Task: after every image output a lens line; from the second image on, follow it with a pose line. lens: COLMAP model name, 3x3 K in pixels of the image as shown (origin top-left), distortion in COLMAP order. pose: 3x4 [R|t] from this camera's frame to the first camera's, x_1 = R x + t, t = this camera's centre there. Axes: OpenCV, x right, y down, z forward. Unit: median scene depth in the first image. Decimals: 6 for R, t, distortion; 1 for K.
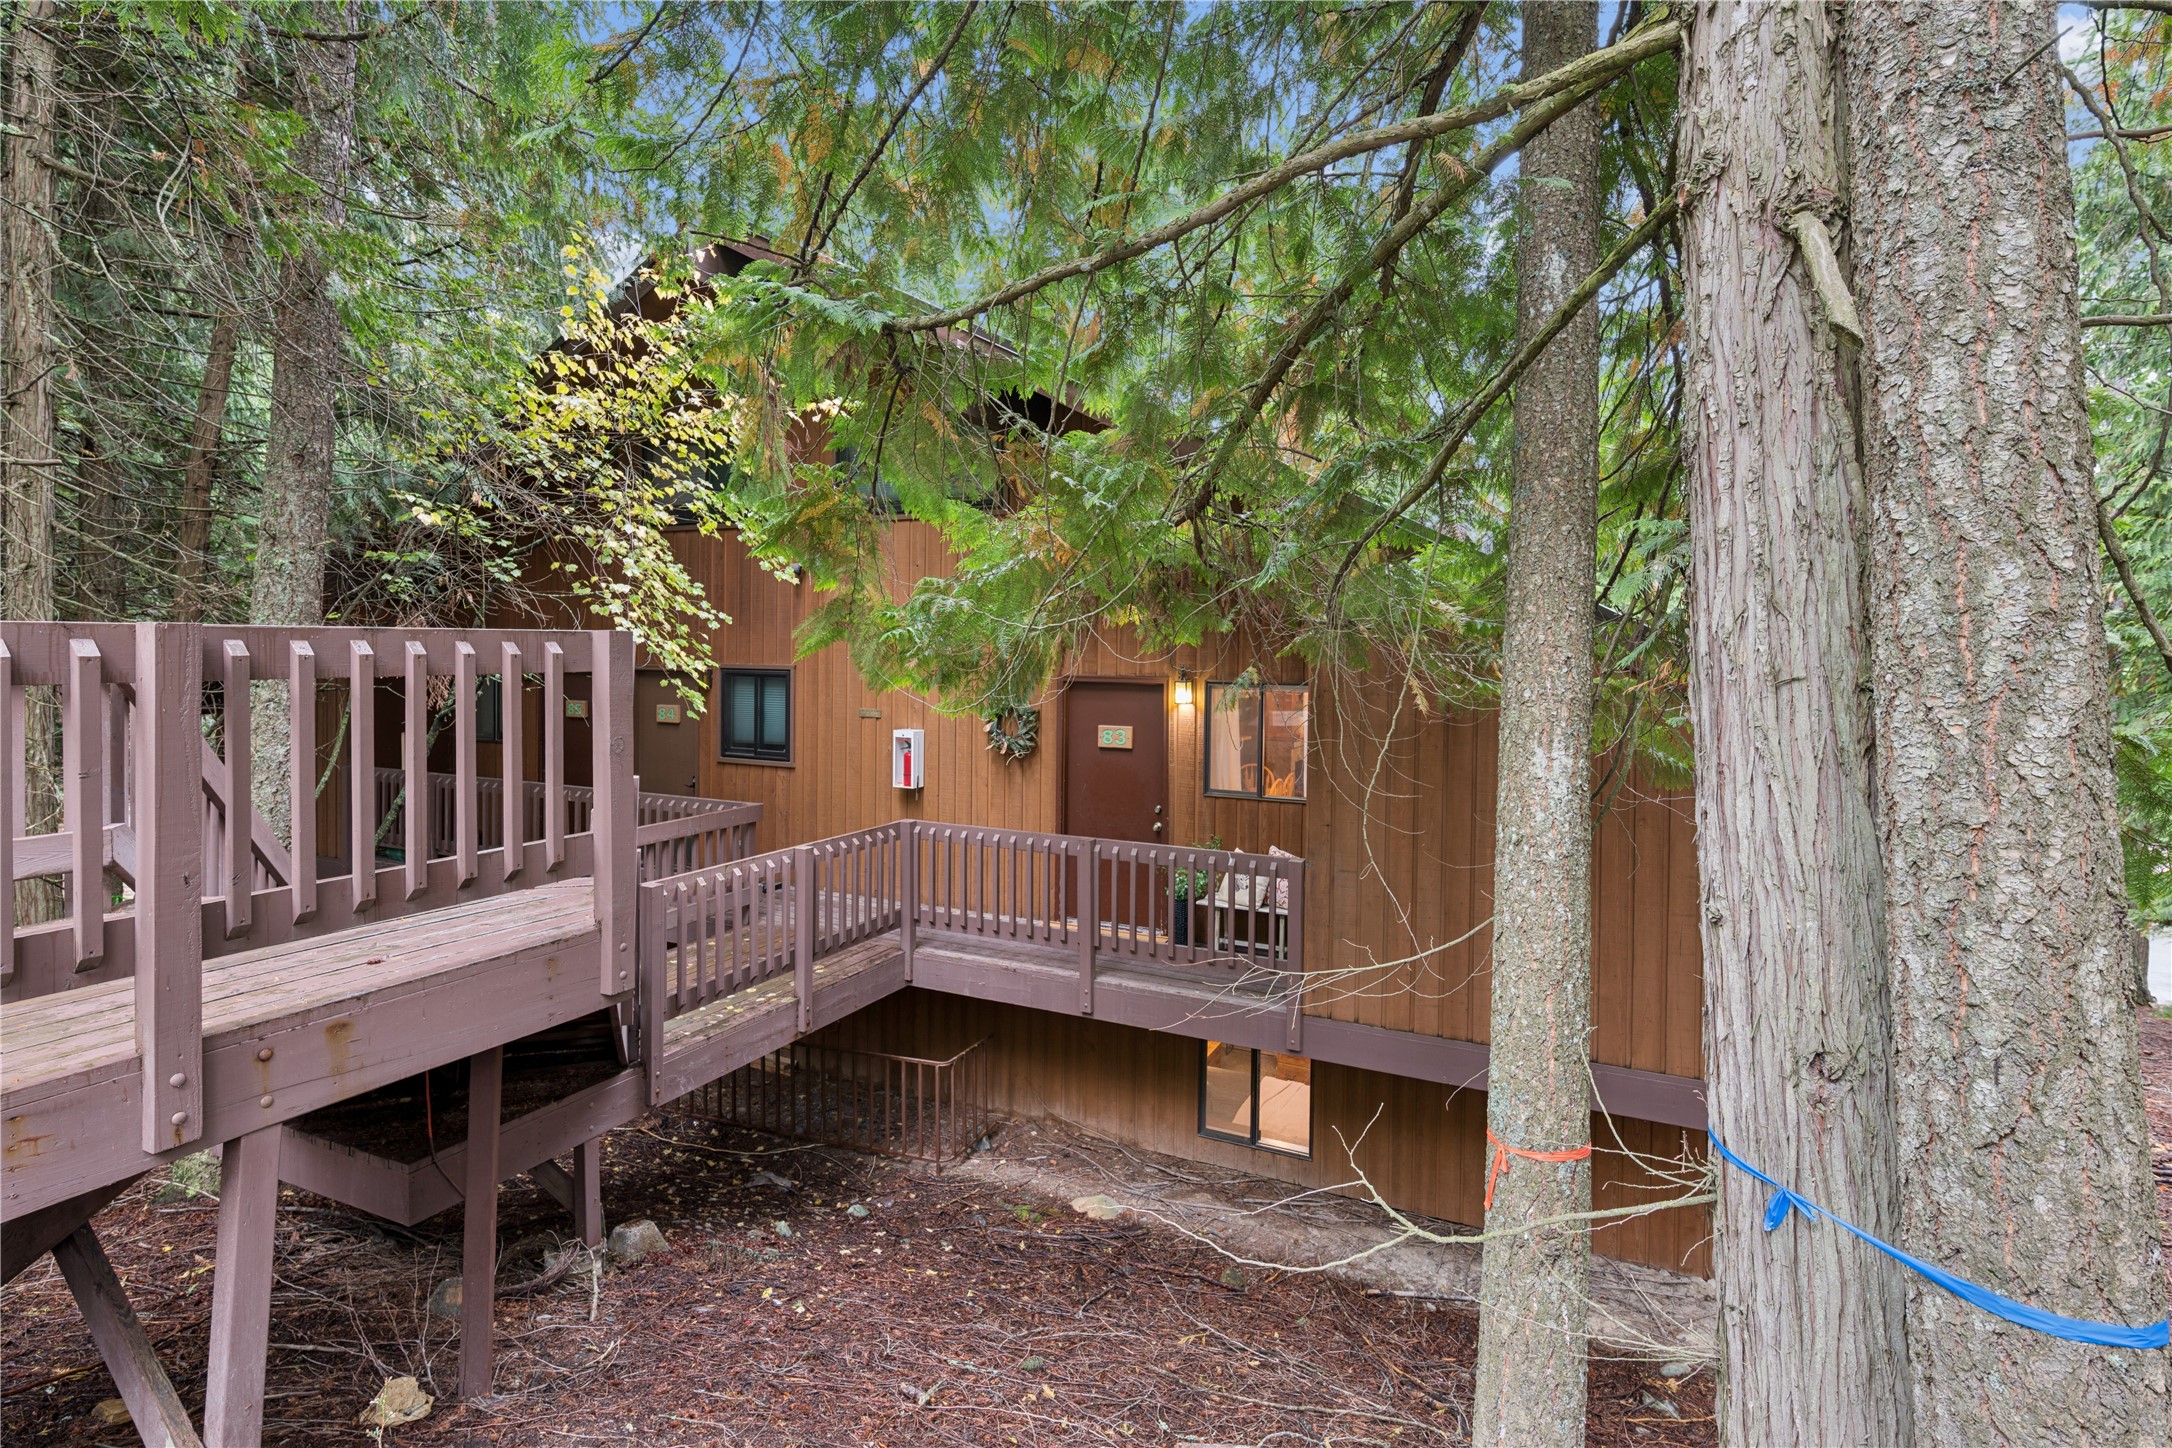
lens RADIAL K [[1009.3, 0, 1105.0], [0, 1009.3, 656.8], [0, 0, 1]] dist [0.003775, 0.000019]
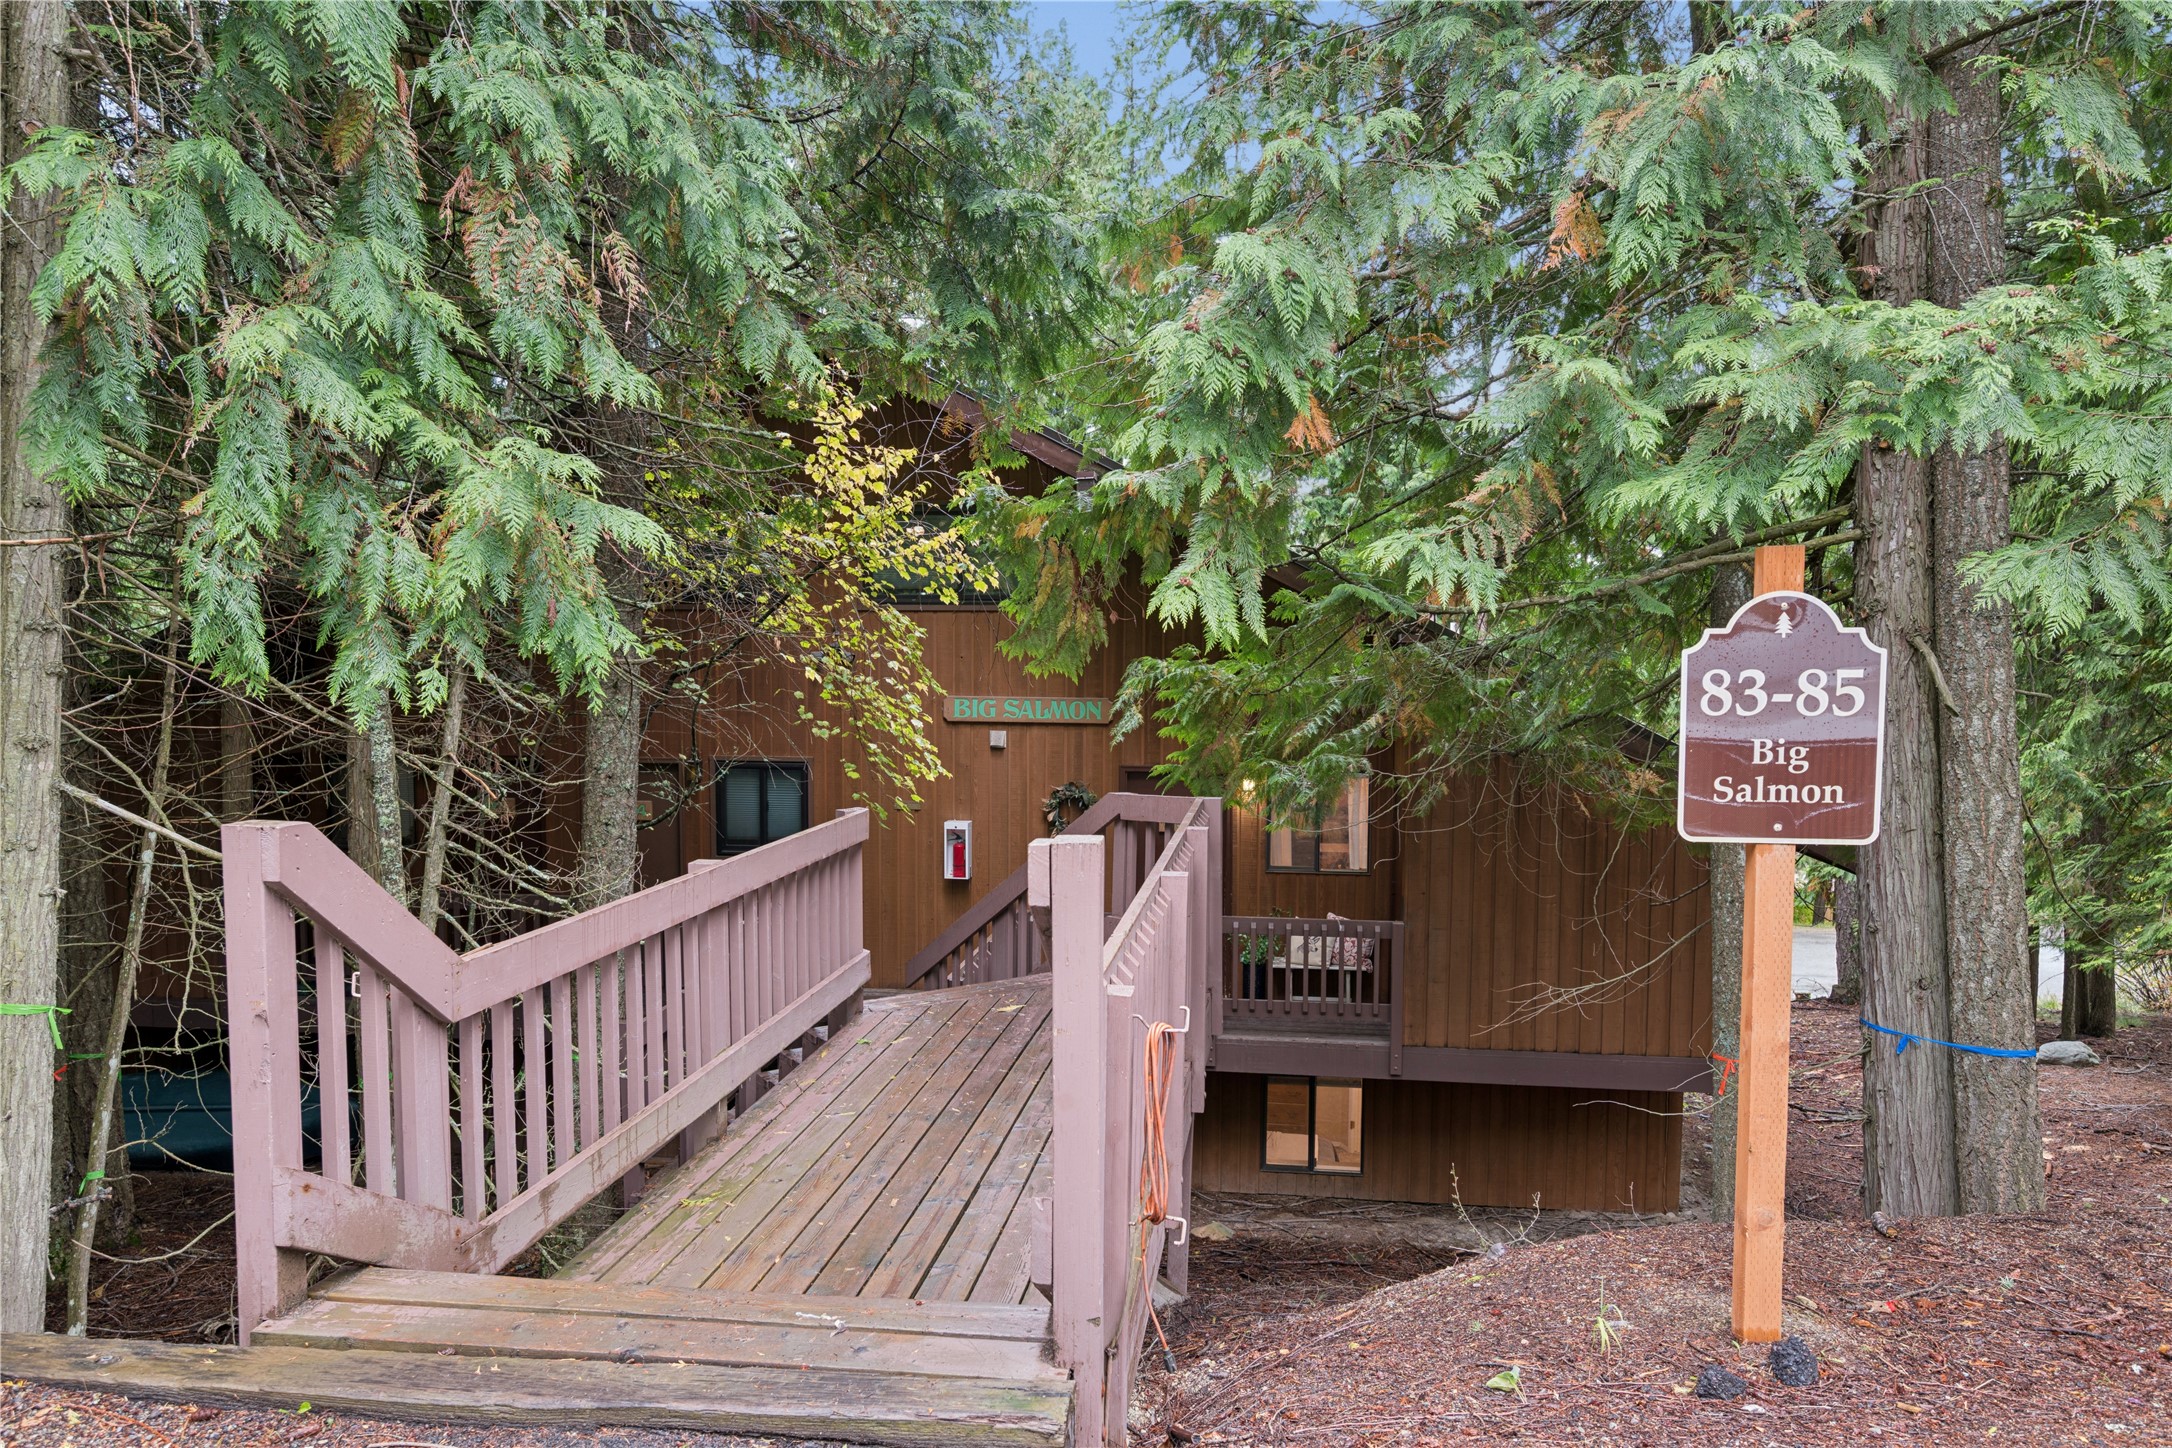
lens RADIAL K [[1378.4, 0, 1088.1], [0, 1378.4, 725.2], [0, 0, 1]] dist [-0.002698, 0.000079]
pose [[0.950345, -0.020091, 0.310550, -0.655807], [0.005126, 0.998789, 0.048932, -0.118251], [-0.311157, -0.044910, 0.949297, -0.447220]]
